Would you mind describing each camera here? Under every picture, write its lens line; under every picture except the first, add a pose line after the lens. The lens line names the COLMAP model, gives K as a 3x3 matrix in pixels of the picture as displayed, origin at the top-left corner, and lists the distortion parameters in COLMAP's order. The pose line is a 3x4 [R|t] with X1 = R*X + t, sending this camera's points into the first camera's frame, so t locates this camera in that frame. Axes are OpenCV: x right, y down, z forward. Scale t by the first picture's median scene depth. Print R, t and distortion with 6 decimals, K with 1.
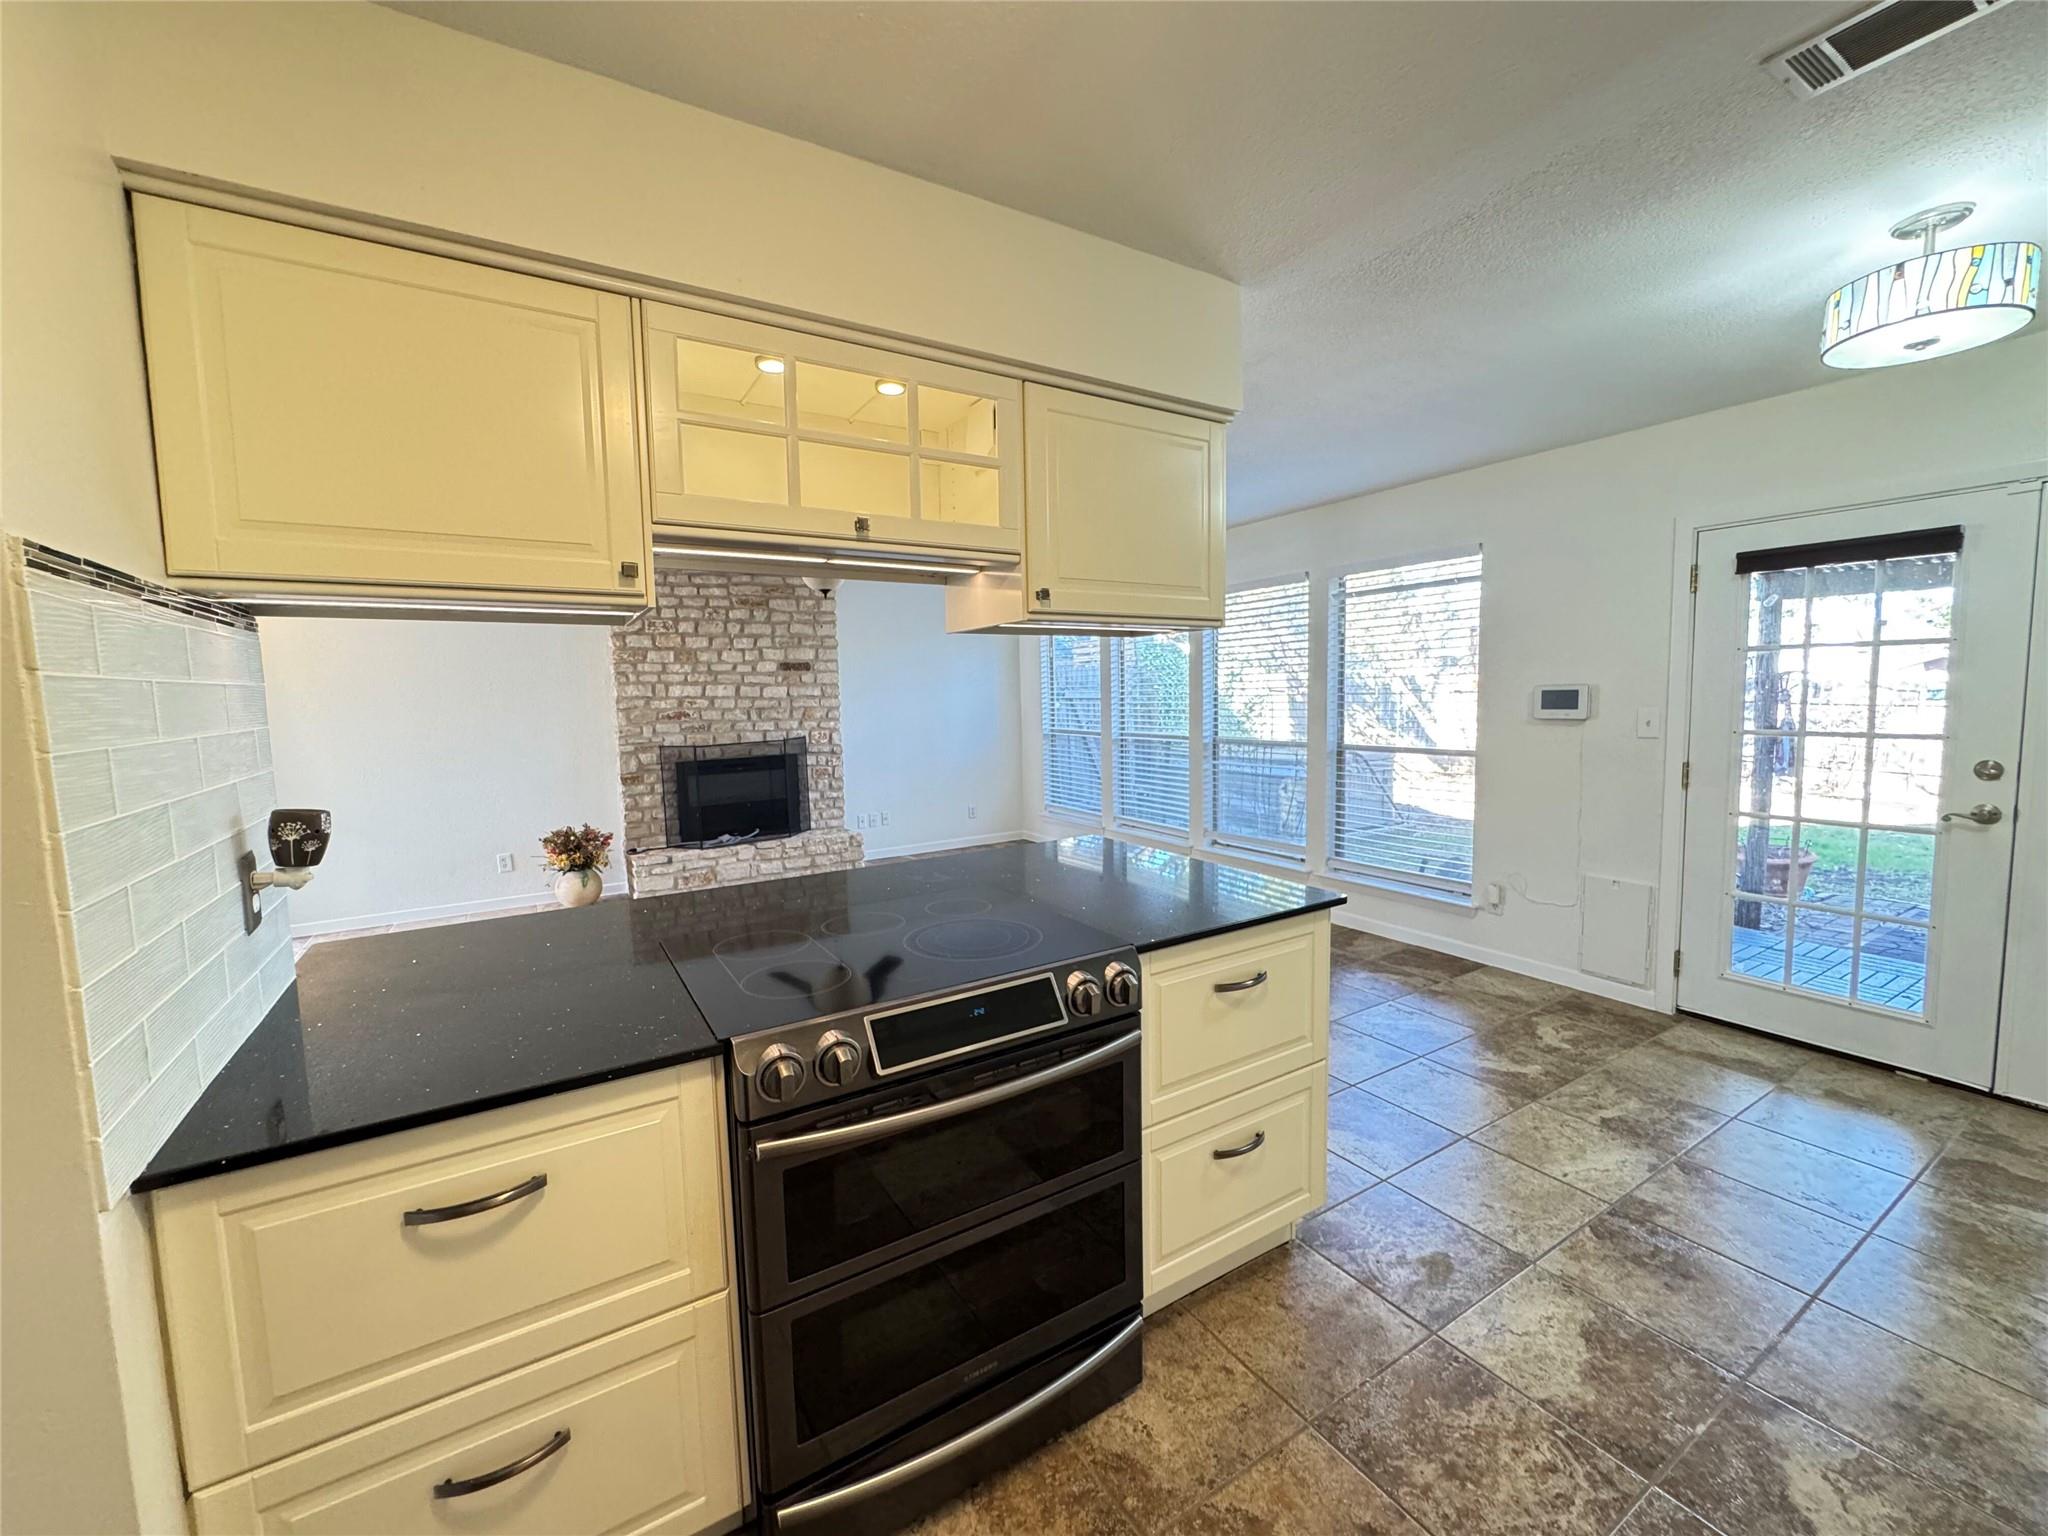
lens RADIAL K [[818.1, 0, 1021.9], [0, 818.1, 764.8], [0, 0, 1]] dist [-0.004869, 0.000523]
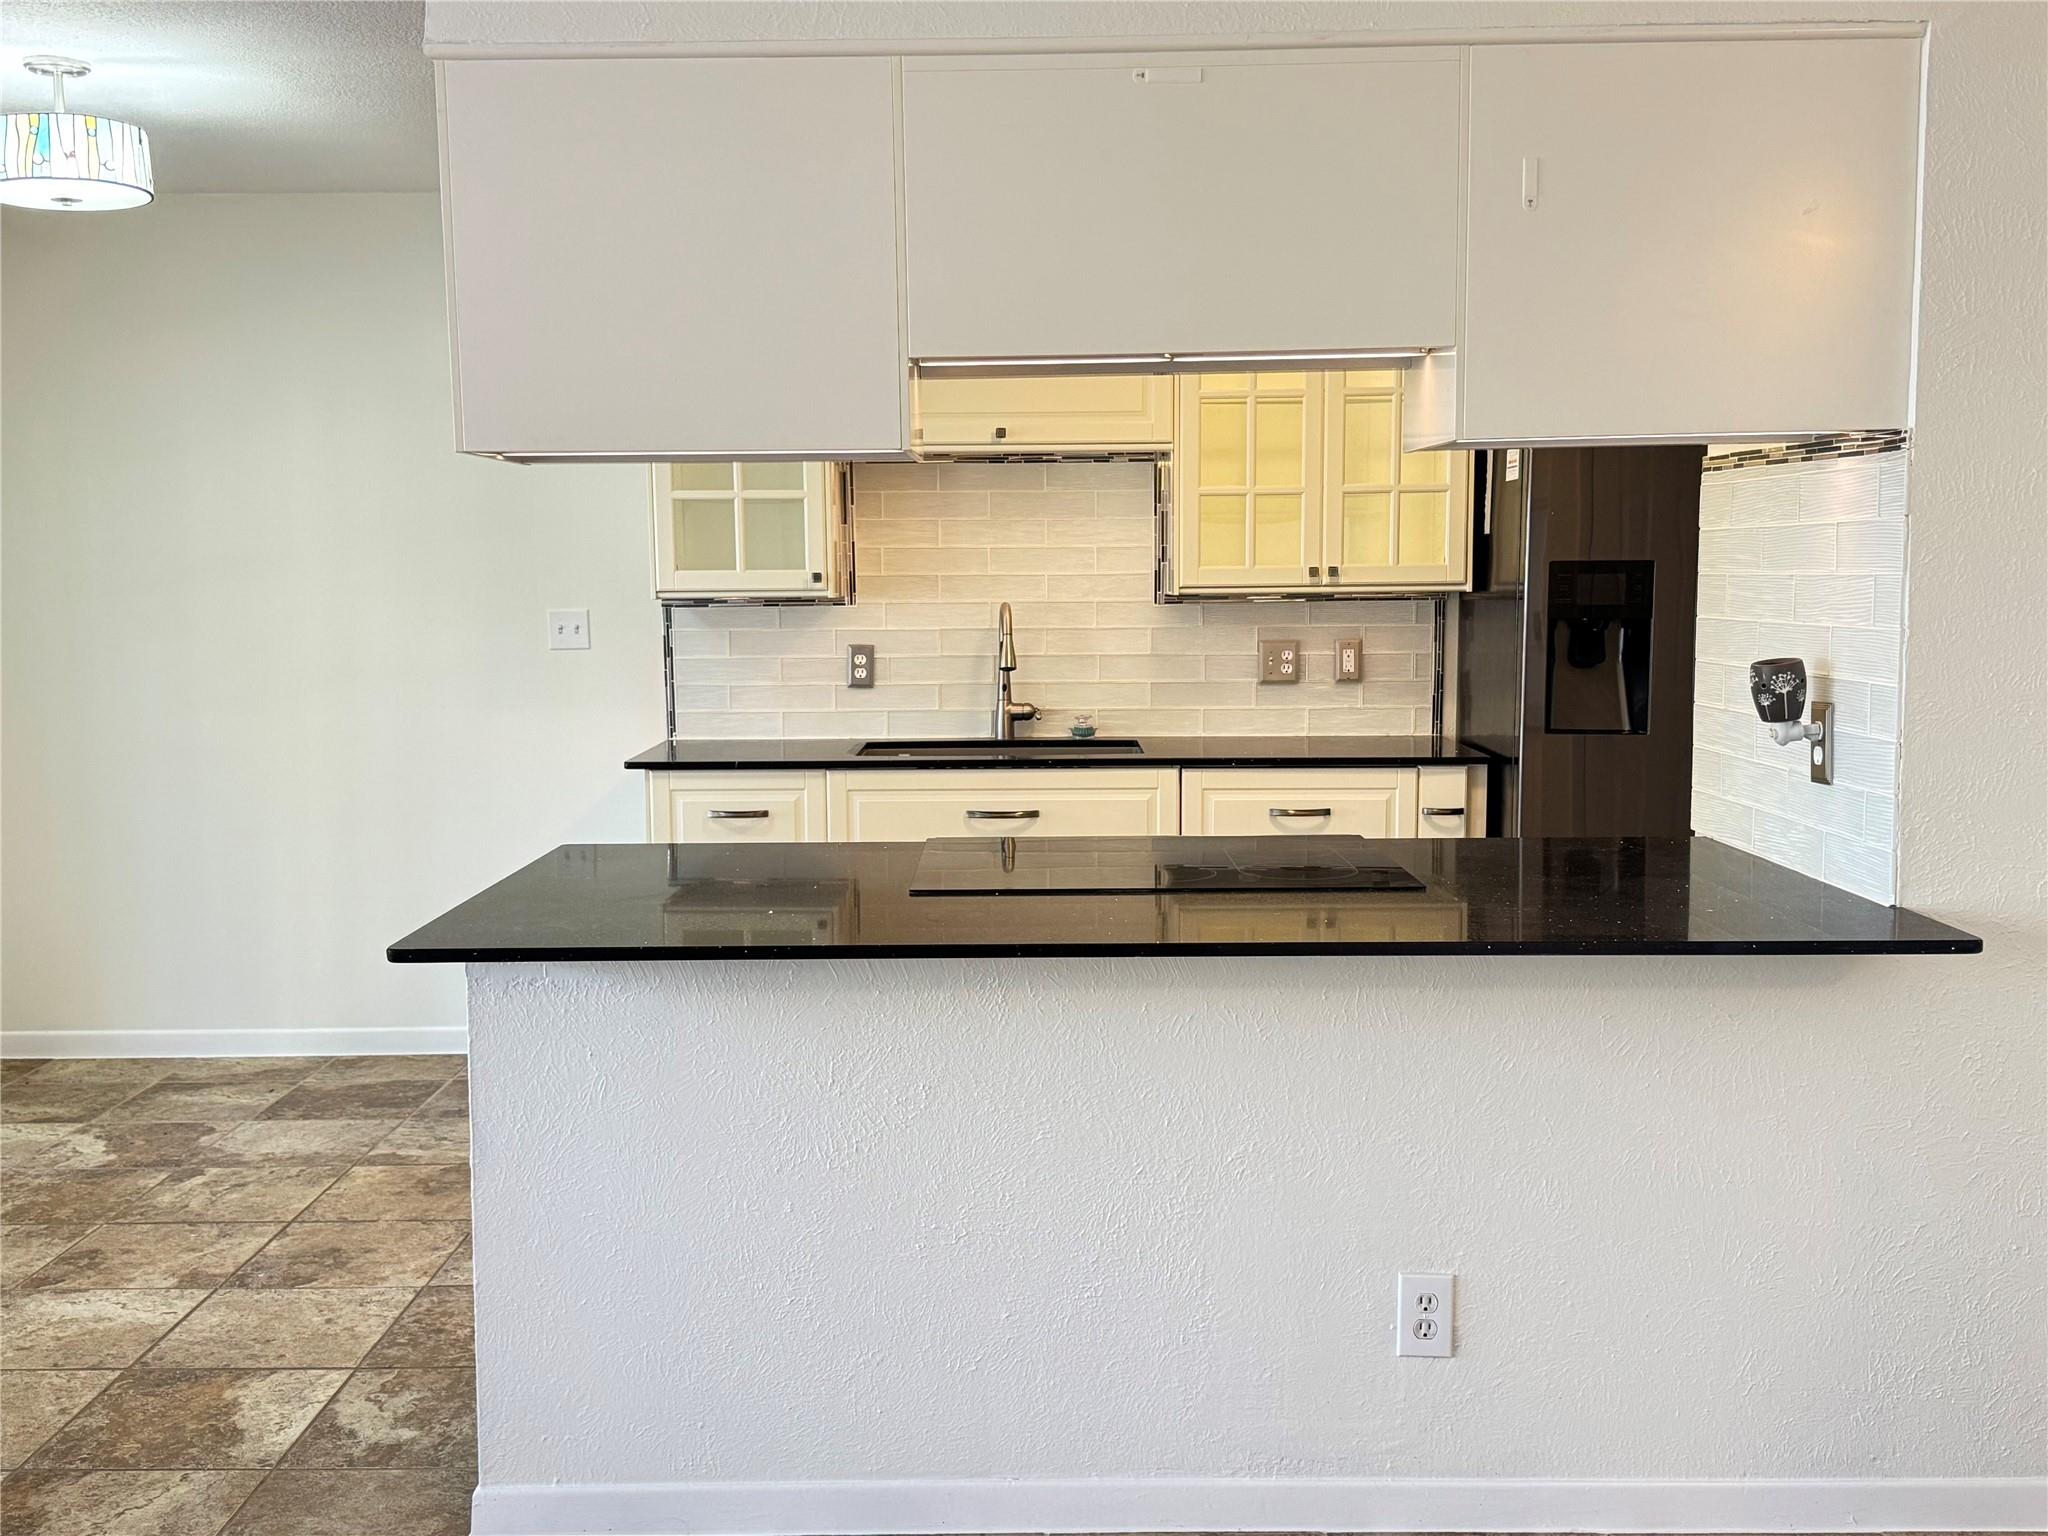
lens RADIAL K [[2025.2, 0, 1024.0], [0, 2025.2, 768.0], [0, 0, 1]] dist [0.202852, -0.464207]
pose [[-0.851535, -0.024015, 0.523748, -0.312657], [0.074592, 0.983240, 0.166360, -0.063047], [-0.518965, 0.180729, -0.835471, 0.771535]]
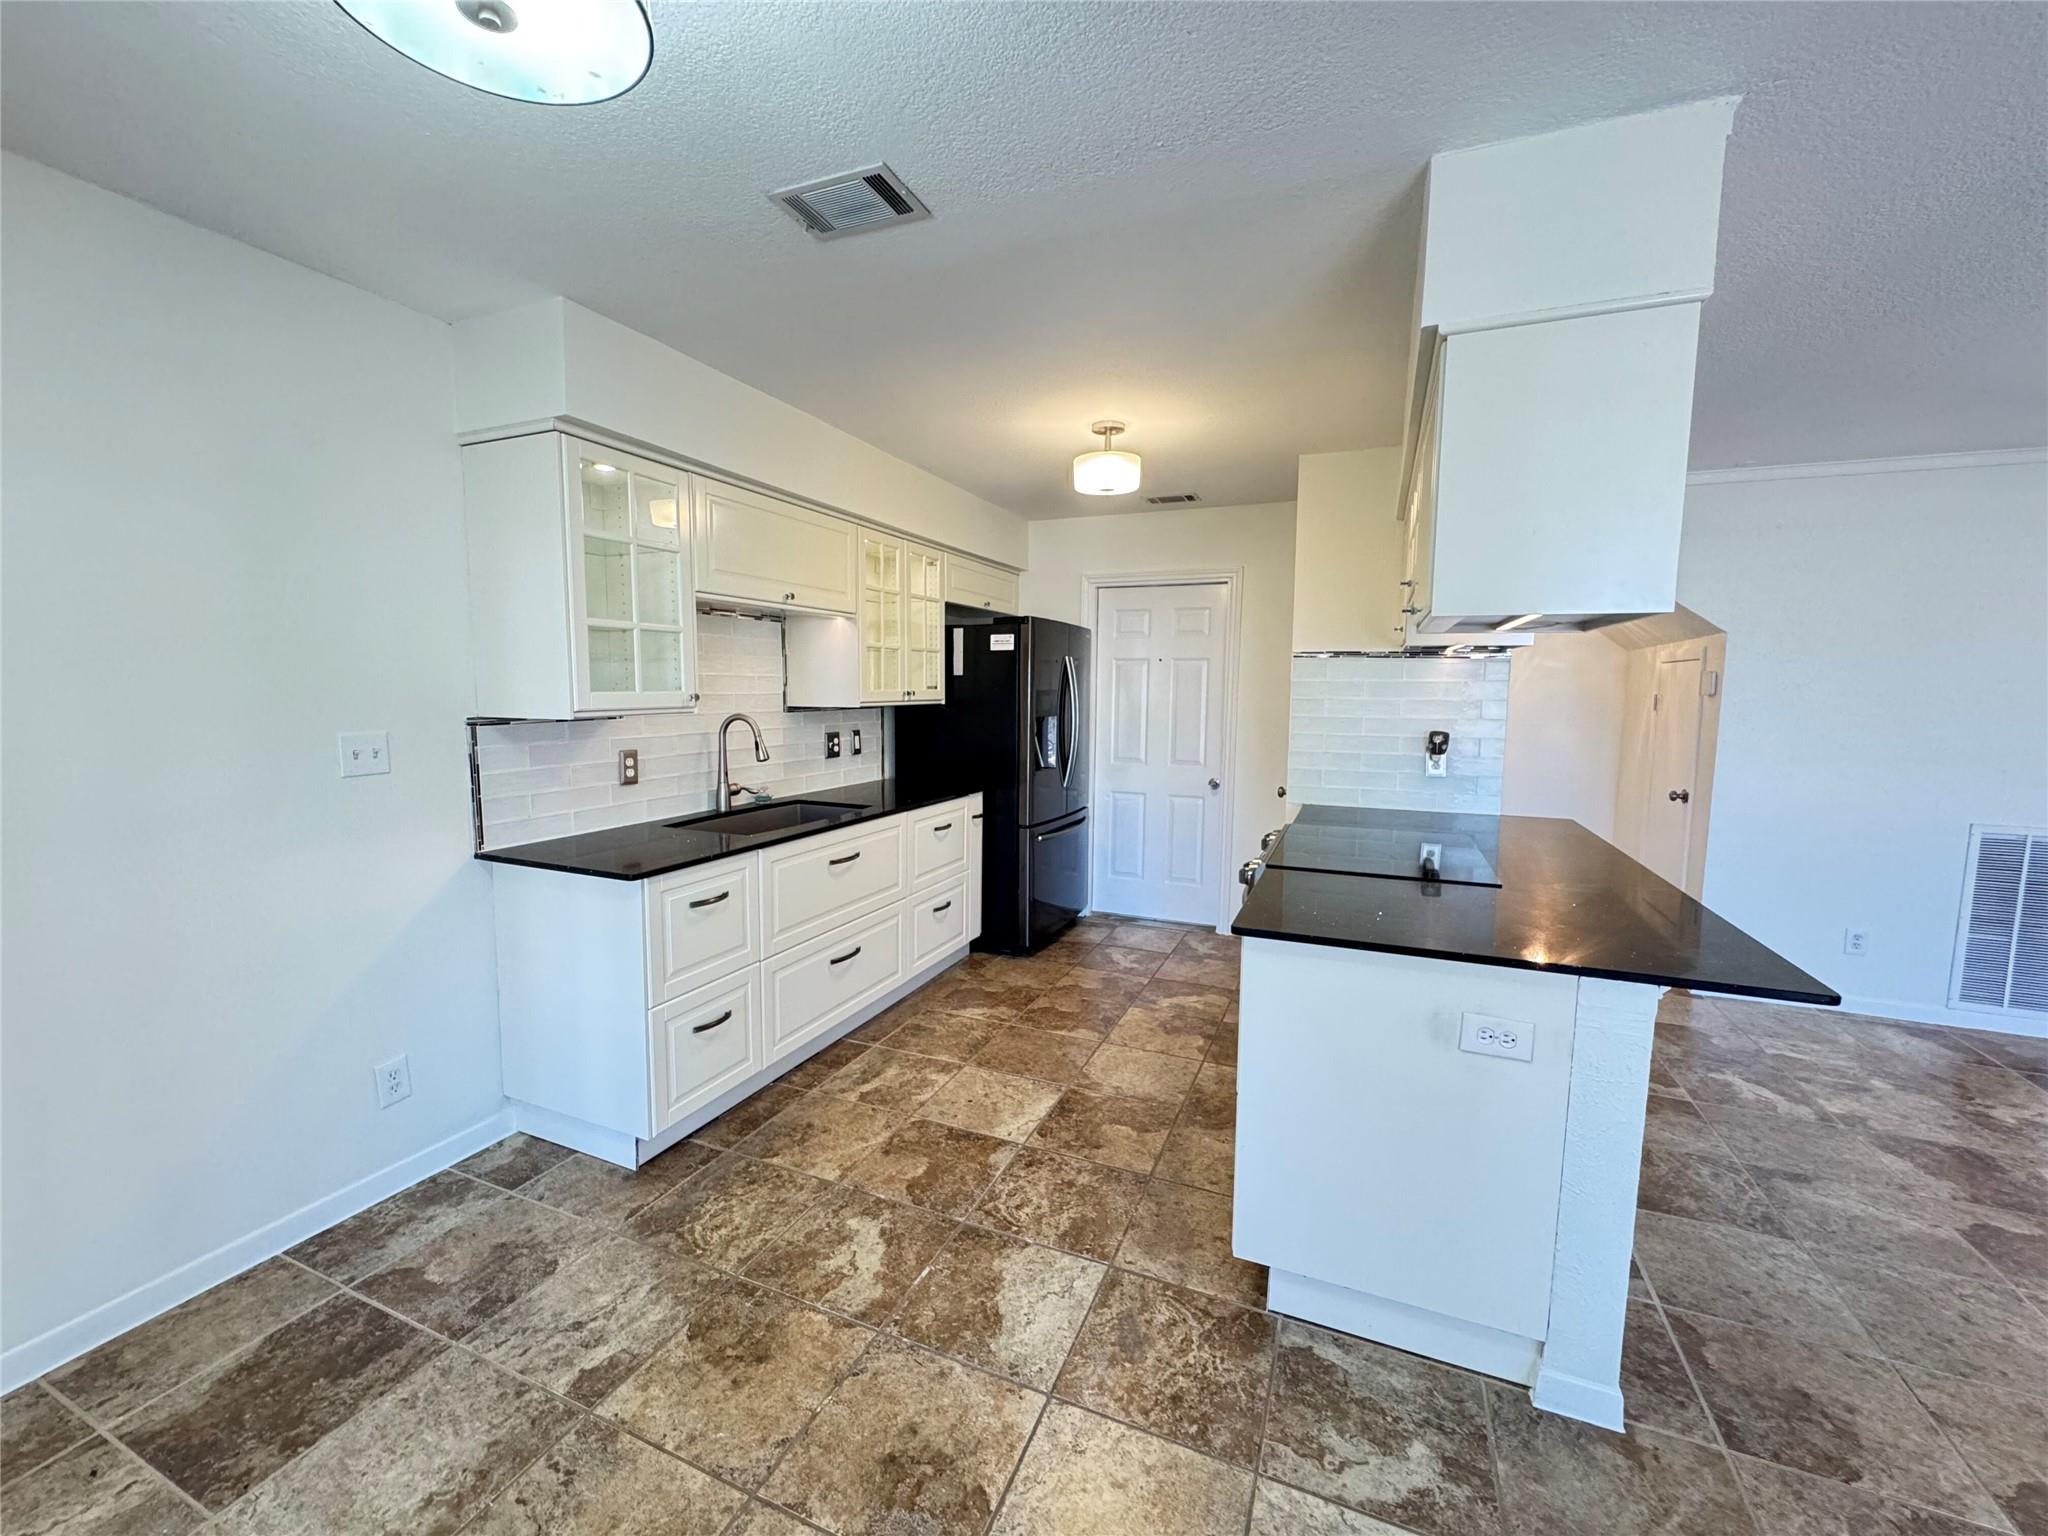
lens RADIAL K [[818.1, 0, 1021.9], [0, 818.1, 764.8], [0, 0, 1]] dist [-0.004869, 0.000523]
pose [[-0.815730, 0.071194, -0.574035, 0.361545], [-0.044441, 0.981750, 0.184913, -0.057233], [0.576723, 0.176350, -0.797679, 0.512722]]
